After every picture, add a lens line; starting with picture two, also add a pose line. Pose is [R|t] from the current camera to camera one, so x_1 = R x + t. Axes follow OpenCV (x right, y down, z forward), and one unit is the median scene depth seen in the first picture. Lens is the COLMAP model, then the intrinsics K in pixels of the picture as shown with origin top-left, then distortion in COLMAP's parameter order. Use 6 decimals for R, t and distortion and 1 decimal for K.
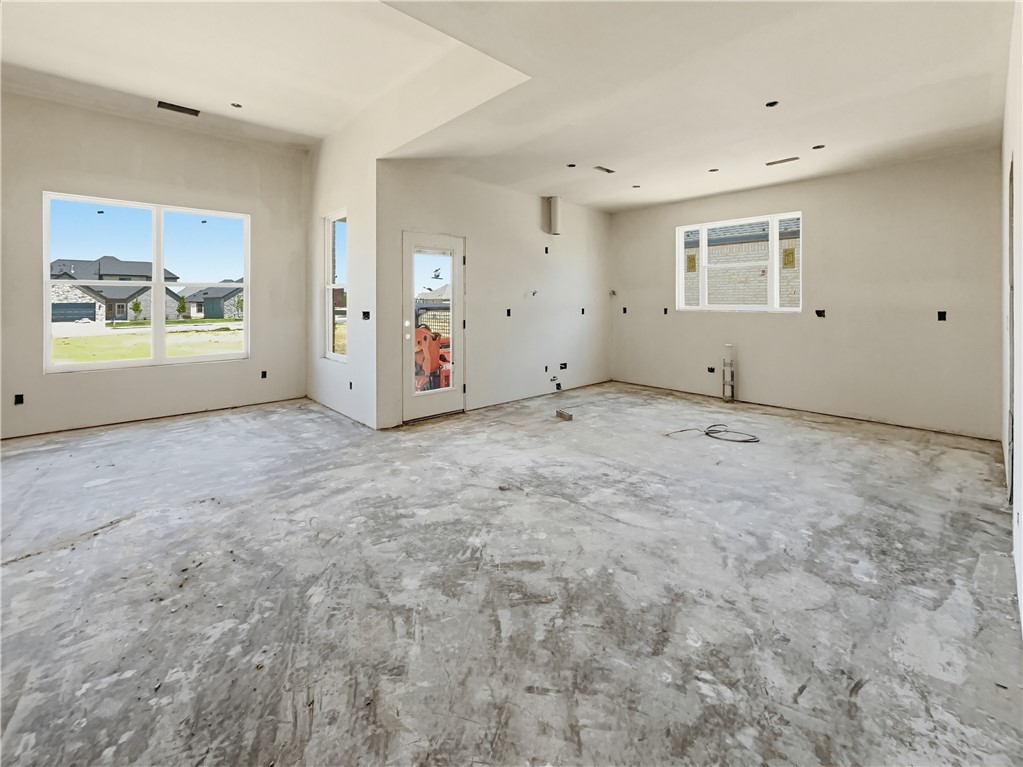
lens RADIAL K [[430.3, 0, 503.0], [0, 430.3, 391.1], [0, 0, 1]] dist [-0.001667, -0.000080]
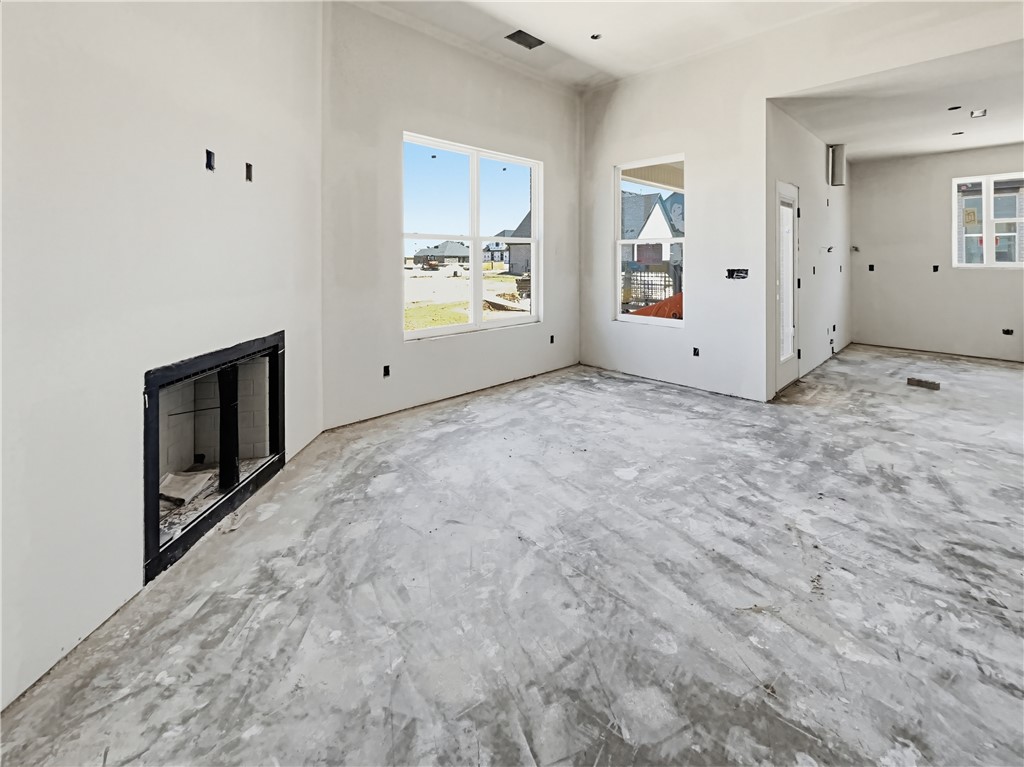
lens RADIAL K [[430.7, 0, 509.8], [0, 430.7, 379.6], [0, 0, 1]] dist [-0.001667, -0.000080]
pose [[0.999041, -0.012872, 0.041839, -1.615530], [0.009792, 0.997284, 0.073004, -0.044252], [-0.042665, -0.072525, 0.996454, 0.155232]]
